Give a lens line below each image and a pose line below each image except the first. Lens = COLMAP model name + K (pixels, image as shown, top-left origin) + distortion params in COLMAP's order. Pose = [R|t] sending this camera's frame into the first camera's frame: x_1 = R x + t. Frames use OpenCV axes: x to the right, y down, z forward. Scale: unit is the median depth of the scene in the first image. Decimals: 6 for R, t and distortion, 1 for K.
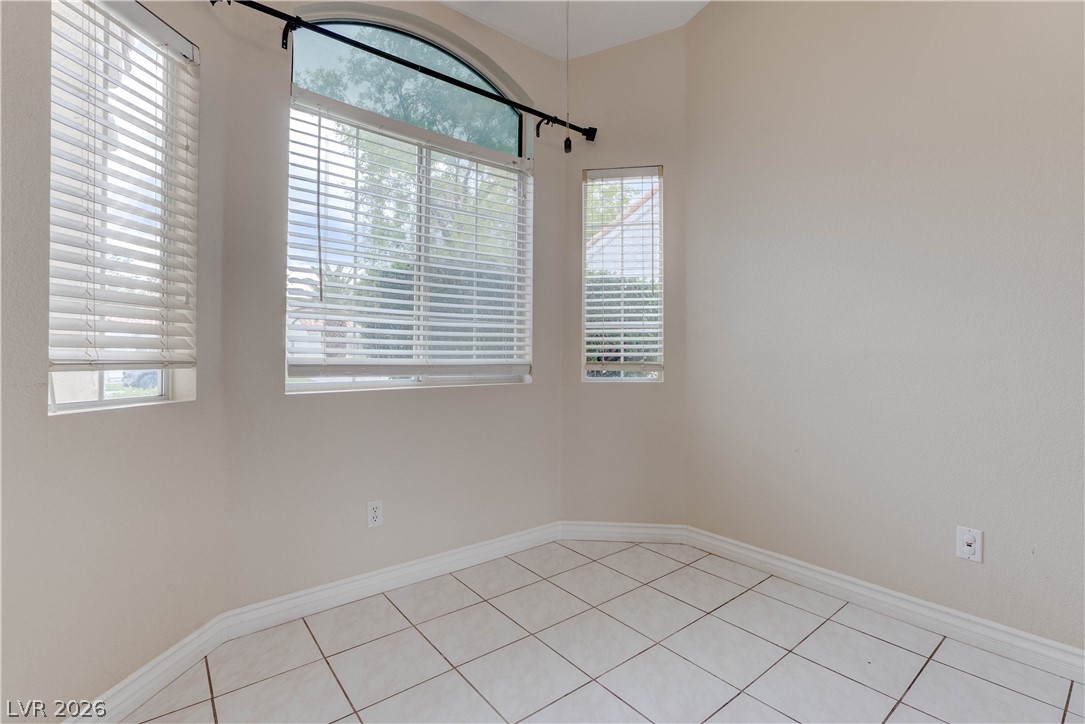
lens RADIAL K [[490.7, 0, 546.0], [0, 490.7, 355.1], [0, 0, 1]] dist [-0.017773, 0.005306]
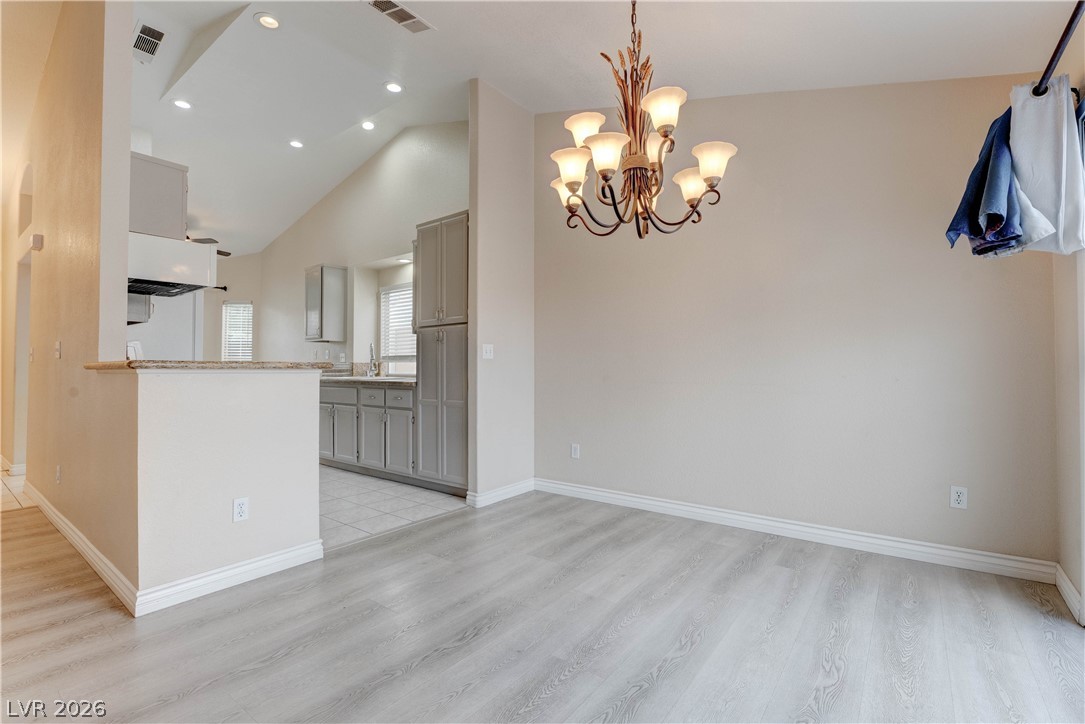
lens RADIAL K [[490.7, 0, 539.2], [0, 490.7, 360.2], [0, 0, 1]] dist [-0.017773, 0.005306]
pose [[0.974387, 0.004254, 0.224839, 1.297111], [-0.000753, 0.999877, -0.015657, -0.005462], [-0.224878, 0.015087, 0.974270, -2.241198]]
